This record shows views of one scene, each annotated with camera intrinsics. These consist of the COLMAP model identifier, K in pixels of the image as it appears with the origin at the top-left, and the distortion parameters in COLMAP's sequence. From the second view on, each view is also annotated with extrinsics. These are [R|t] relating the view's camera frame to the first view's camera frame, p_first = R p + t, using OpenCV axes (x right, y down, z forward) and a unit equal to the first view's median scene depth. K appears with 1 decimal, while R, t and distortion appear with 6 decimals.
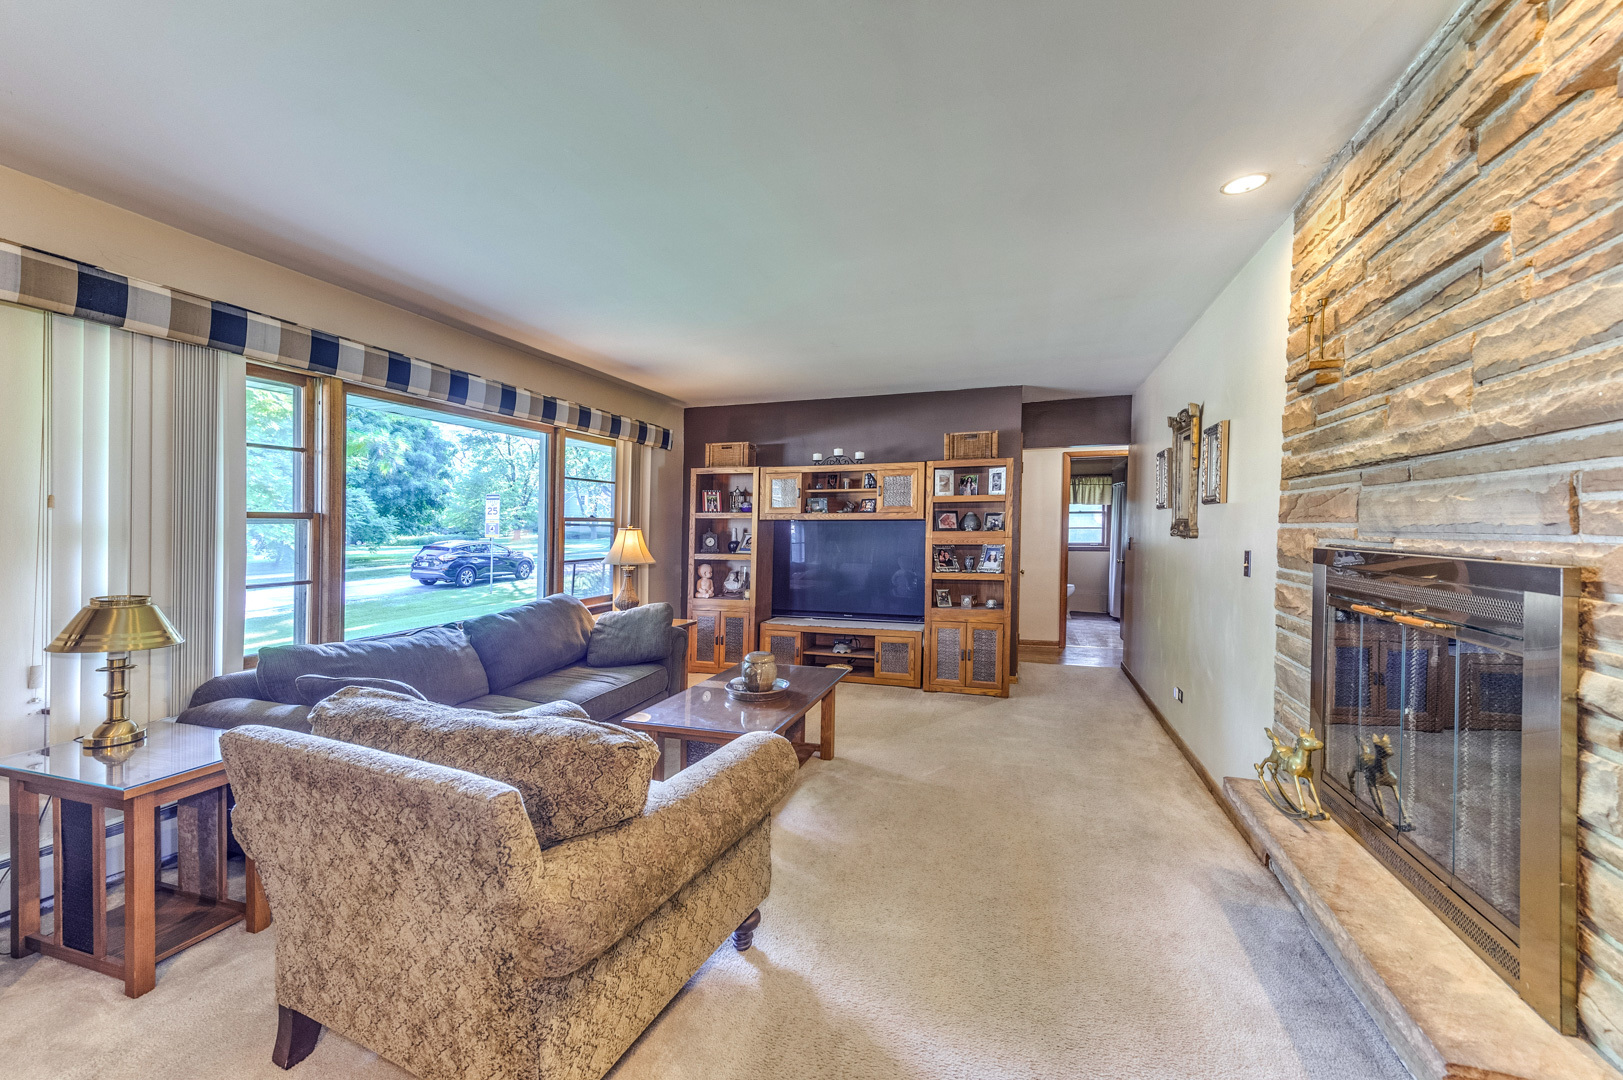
lens RADIAL K [[645.6, 0, 806.1], [0, 645.6, 546.7], [0, 0, 1]] dist [0.001757, 0.000162]
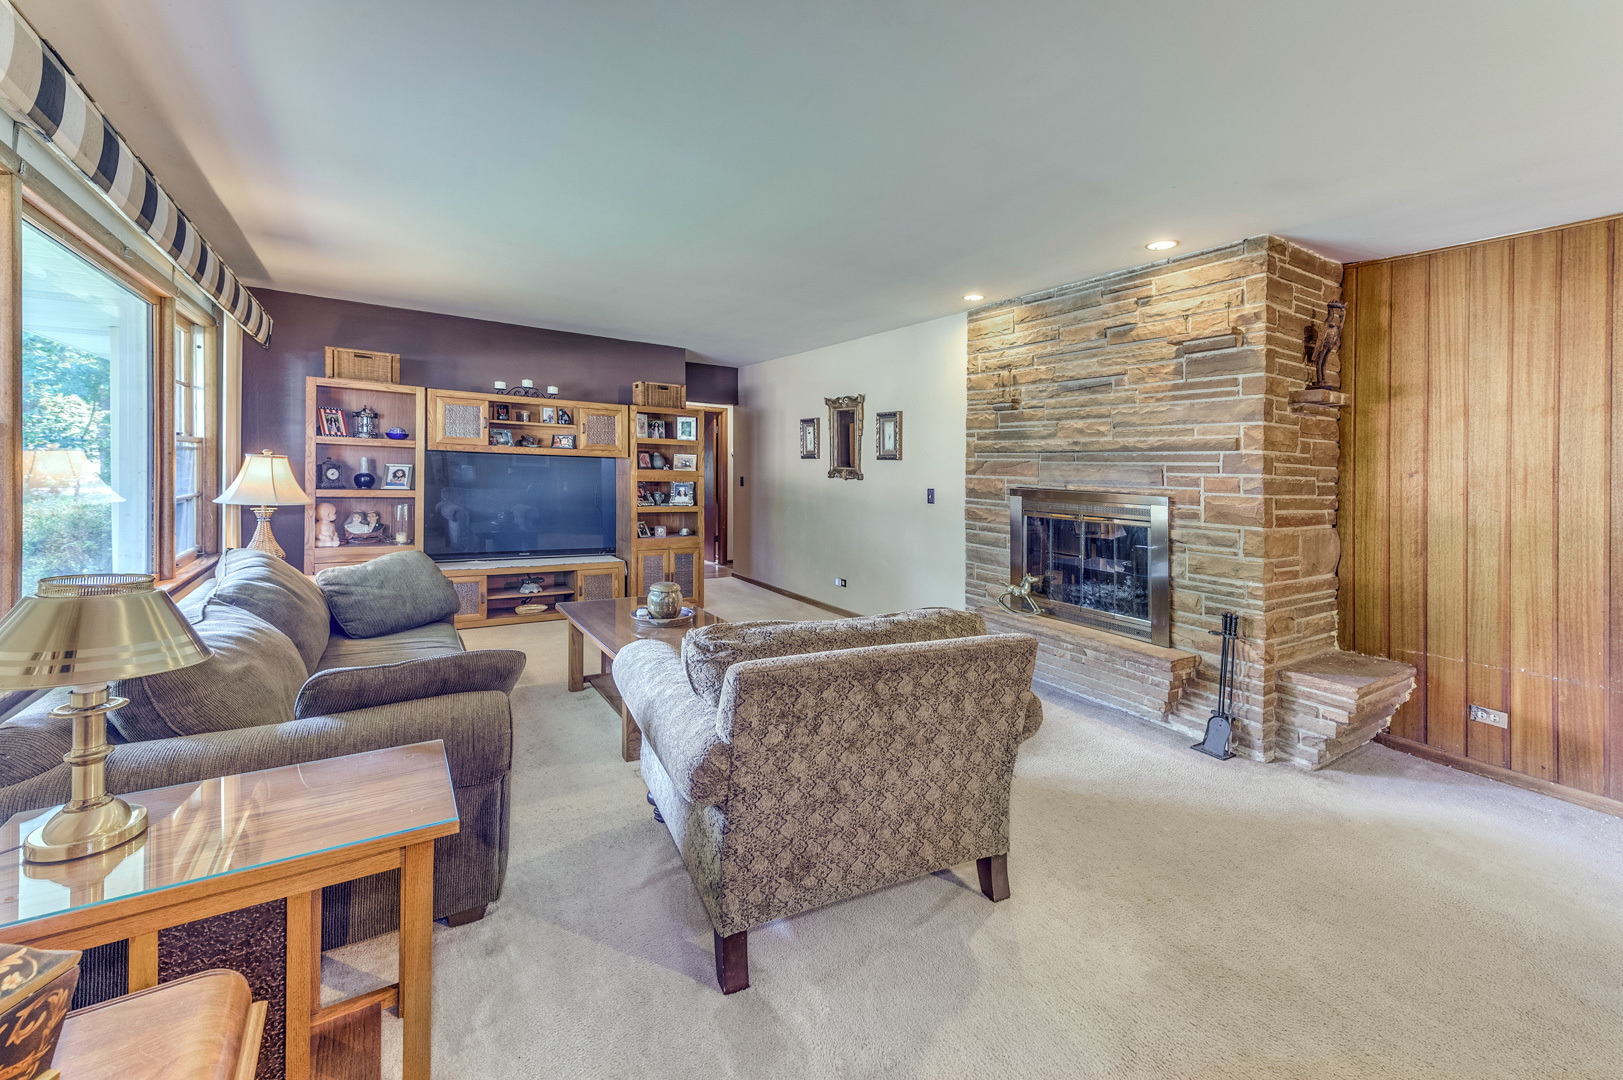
lens RADIAL K [[632.9, 0, 813.0], [0, 632.9, 473.8], [0, 0, 1]] dist [0.000637, 0.000018]
pose [[0.623867, 0.018028, 0.781323, -0.452797], [-0.010000, 0.999836, -0.015085, -0.002816], [-0.781467, 0.001597, 0.623945, 0.089012]]
